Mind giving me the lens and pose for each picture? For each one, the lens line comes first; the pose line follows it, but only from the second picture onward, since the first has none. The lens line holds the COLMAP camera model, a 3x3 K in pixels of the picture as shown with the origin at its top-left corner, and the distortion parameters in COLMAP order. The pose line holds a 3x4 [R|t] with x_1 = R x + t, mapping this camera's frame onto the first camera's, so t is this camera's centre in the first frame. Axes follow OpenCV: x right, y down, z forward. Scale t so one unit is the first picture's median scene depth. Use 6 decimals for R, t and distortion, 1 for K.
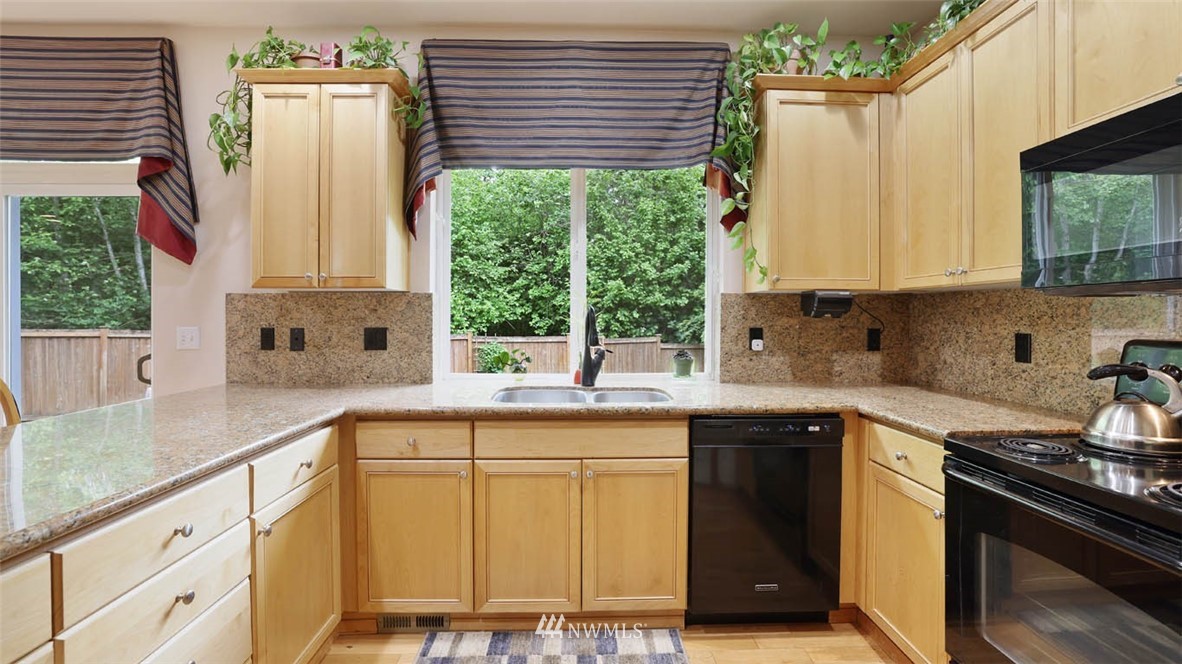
lens RADIAL K [[514.5, 0, 592.3], [0, 514.5, 321.5], [0, 0, 1]] dist [-0.040000, 0.011581]
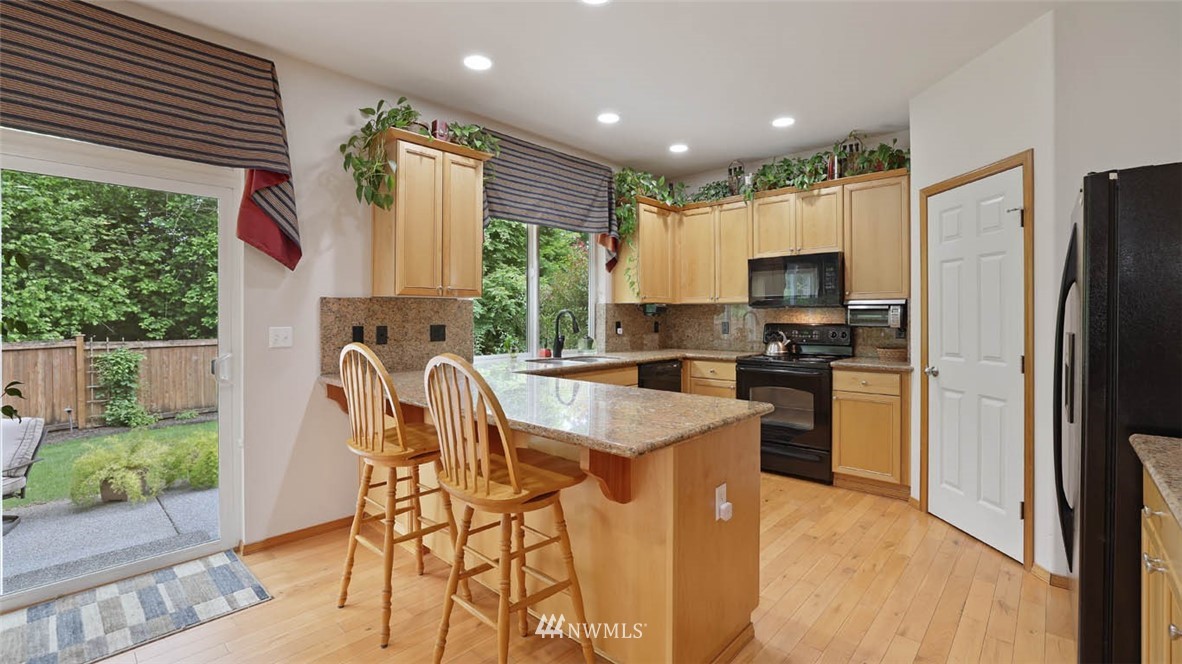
lens RADIAL K [[514.5, 0, 587.9], [0, 514.5, 315.3], [0, 0, 1]] dist [-0.040000, 0.011581]
pose [[0.704176, -0.002372, 0.710021, -1.160190], [0.009144, 0.999942, -0.005728, -0.002016], [-0.709966, 0.010525, 0.704157, -0.258846]]
